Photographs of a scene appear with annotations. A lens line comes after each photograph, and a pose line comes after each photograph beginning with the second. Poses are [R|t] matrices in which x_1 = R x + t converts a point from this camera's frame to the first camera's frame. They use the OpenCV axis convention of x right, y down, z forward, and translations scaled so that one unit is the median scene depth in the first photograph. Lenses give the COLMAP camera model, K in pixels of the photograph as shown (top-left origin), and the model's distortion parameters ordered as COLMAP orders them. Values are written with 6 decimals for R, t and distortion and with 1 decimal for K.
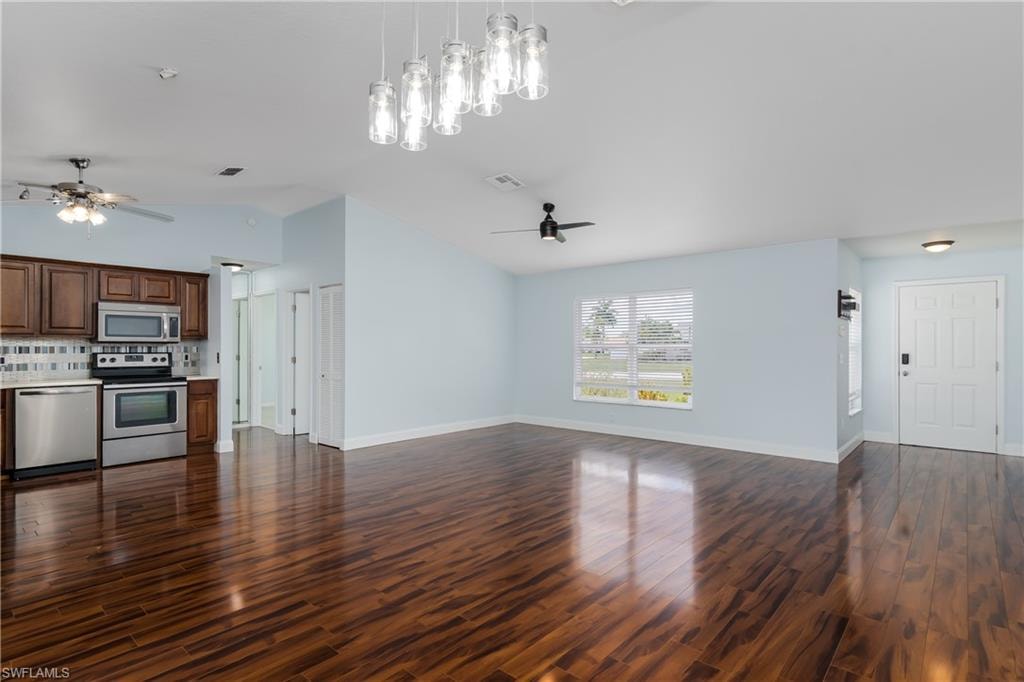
lens RADIAL K [[516.9, 0, 512.0], [0, 516.9, 341.0], [0, 0, 1]] dist [0.003976, 0.000447]
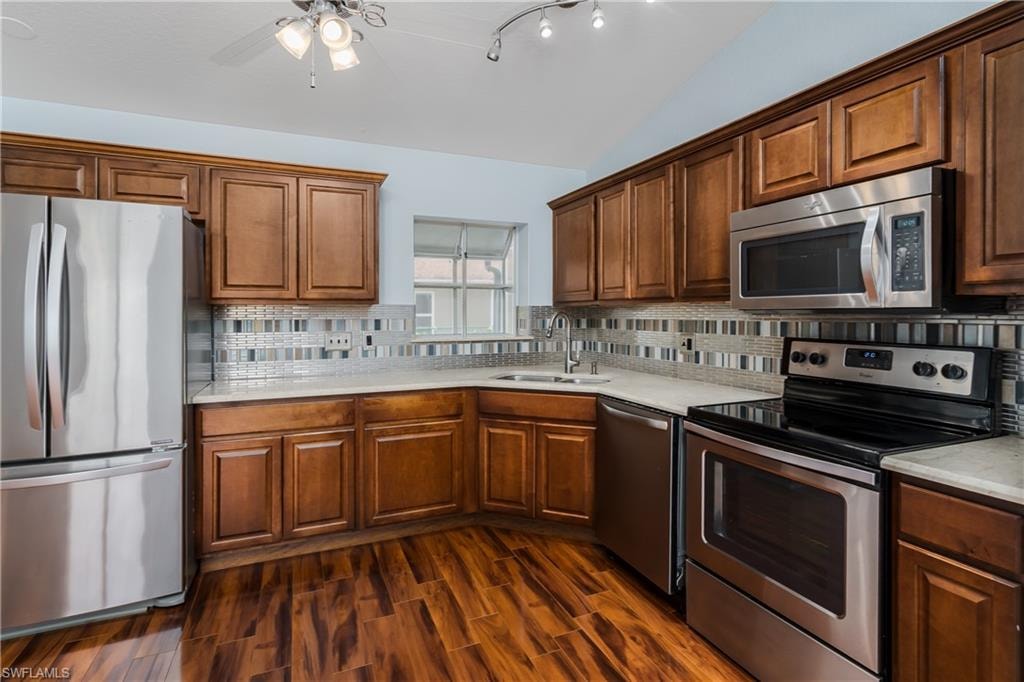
lens RADIAL K [[508.5, 0, 511.9], [0, 508.5, 320.7], [0, 0, 1]] dist [0.000933, 0.000108]
pose [[-0.437337, 0.010076, -0.899241, -0.334977], [0.010988, 0.999922, 0.005861, 0.004458], [0.899231, -0.007318, -0.437414, 0.941456]]
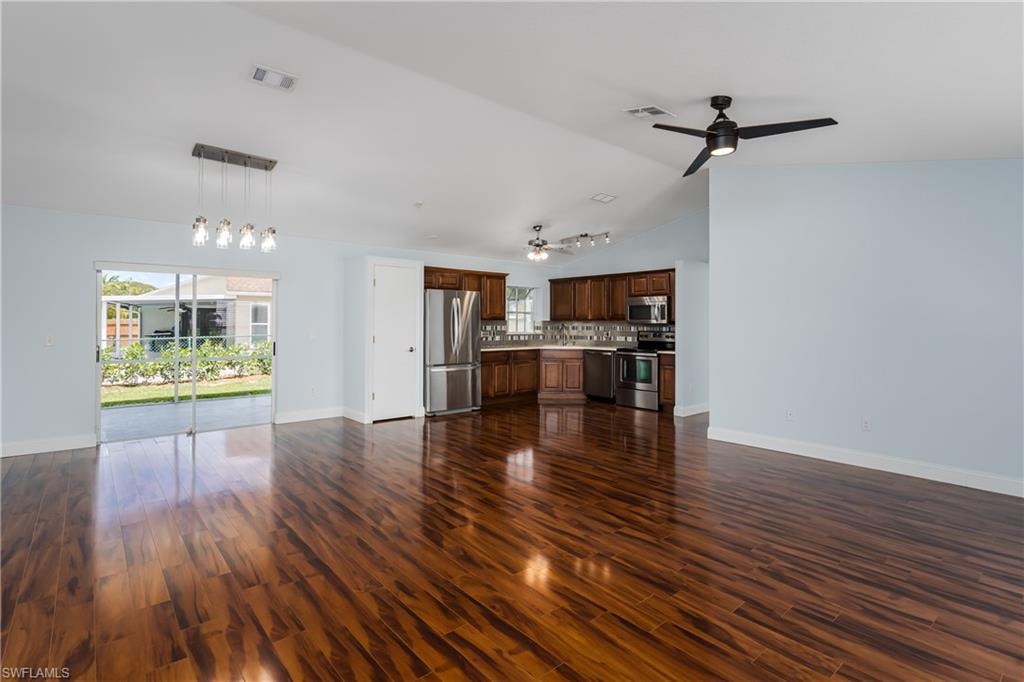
lens RADIAL K [[497.6, 0, 513.8], [0, 497.6, 317.5], [0, 0, 1]] dist [0.000525, 0.000186]
pose [[-0.144238, -0.013951, -0.989445, 0.659609], [0.007419, 0.999857, -0.015179, 0.002638], [0.989515, -0.009530, -0.144114, 0.815811]]
